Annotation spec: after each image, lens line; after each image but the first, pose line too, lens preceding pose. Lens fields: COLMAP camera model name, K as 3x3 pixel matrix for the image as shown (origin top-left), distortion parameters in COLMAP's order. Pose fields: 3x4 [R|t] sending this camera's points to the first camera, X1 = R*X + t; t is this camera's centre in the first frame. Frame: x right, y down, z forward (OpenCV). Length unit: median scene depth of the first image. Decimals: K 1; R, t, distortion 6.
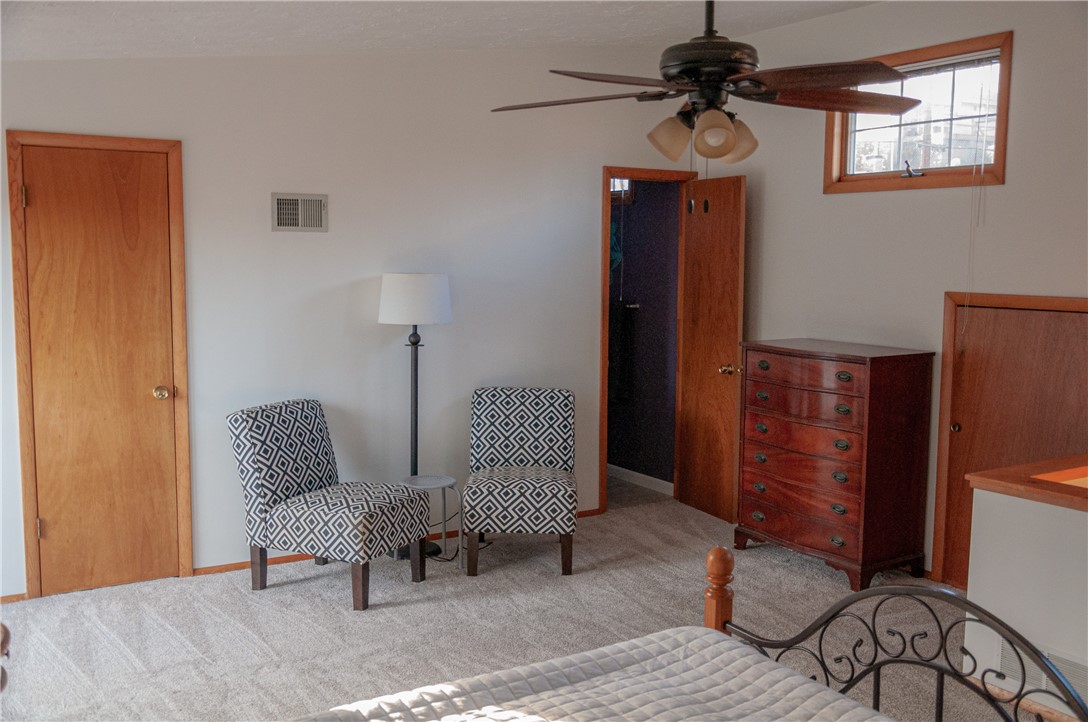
lens RADIAL K [[1050.1, 0, 544.0], [0, 1050.1, 361.0], [0, 0, 1]] dist [-0.011774, -0.000676]
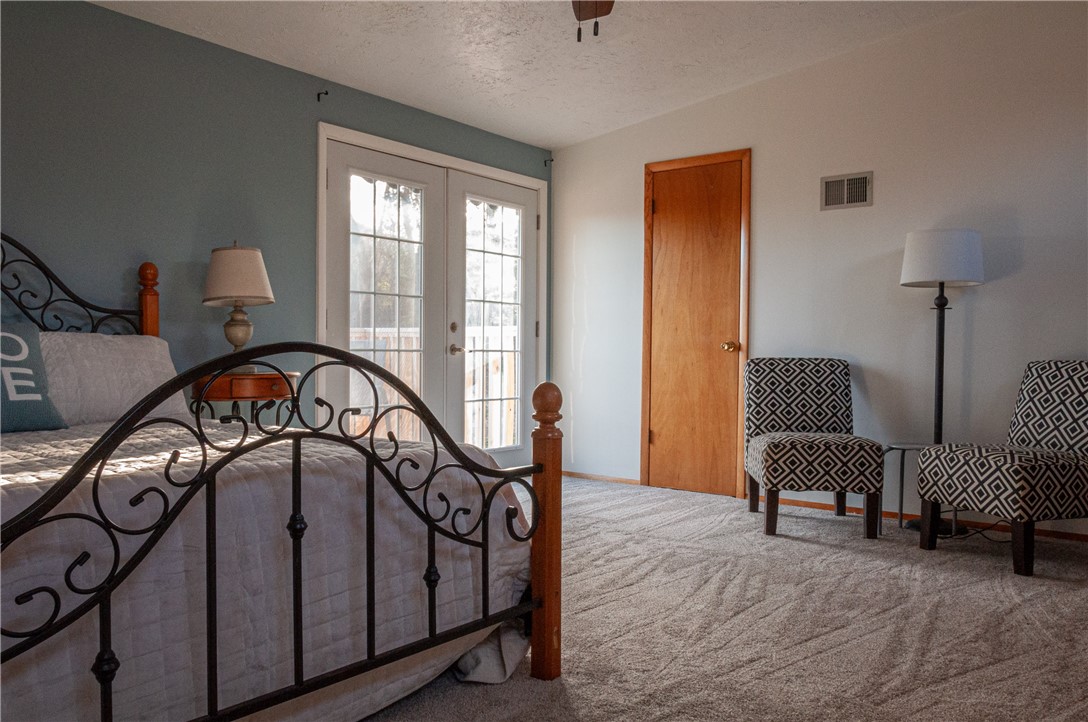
lens RADIAL K [[834.7, 0, 544.0], [0, 834.7, 361.0], [0, 0, 1]] dist [-0.001442, 0.002993]
pose [[0.335989, -0.000119, -0.941866, 0.525318], [-0.112032, 0.992895, -0.040091, 0.115342], [0.935179, 0.118990, 0.333589, 0.458490]]
